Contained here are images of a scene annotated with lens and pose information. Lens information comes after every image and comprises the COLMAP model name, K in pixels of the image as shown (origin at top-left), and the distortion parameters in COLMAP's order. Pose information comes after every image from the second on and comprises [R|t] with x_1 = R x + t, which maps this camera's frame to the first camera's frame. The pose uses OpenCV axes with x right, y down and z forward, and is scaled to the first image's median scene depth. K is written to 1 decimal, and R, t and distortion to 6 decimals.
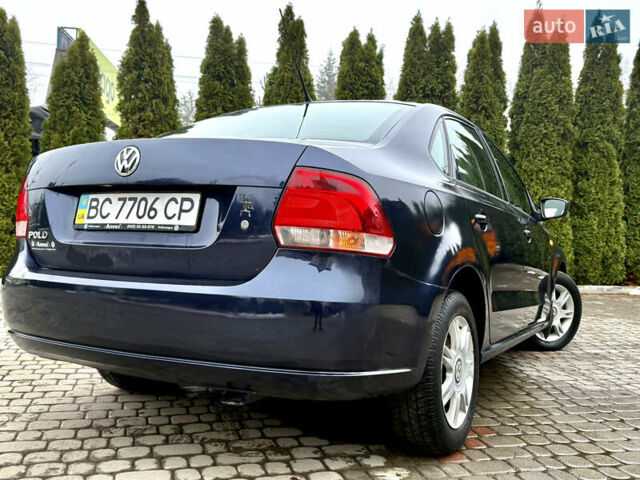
lens RADIAL K [[627.8, 0, 320.0], [0, 627.8, 240.0], [0, 0, 1]] dist [0.134645, -0.284937]
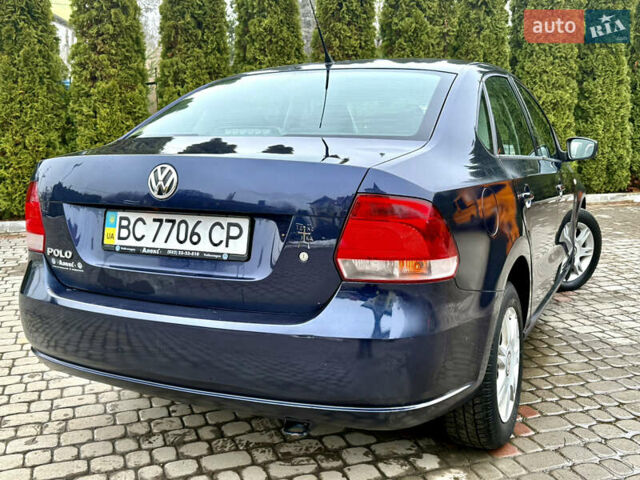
lens RADIAL K [[677.2, 0, 320.0], [0, 677.2, 240.0], [0, 0, 1]] dist [0.174833, -0.387565]
pose [[0.997928, -0.046771, 0.044191, -0.102508], [0.039040, 0.986022, 0.161978, -0.155192], [-0.051149, -0.159917, 0.985804, 0.011017]]
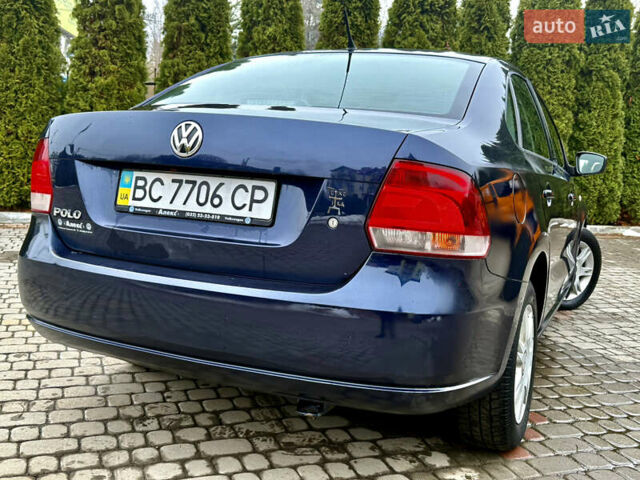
lens RADIAL K [[677.2, 0, 320.0], [0, 677.2, 240.0], [0, 0, 1]] dist [0.174833, -0.387565]
pose [[0.997064, 0.016535, 0.074769, -0.153966], [-0.025800, 0.991859, 0.124701, -0.088030], [-0.072098, -0.126264, 0.989373, 0.042179]]
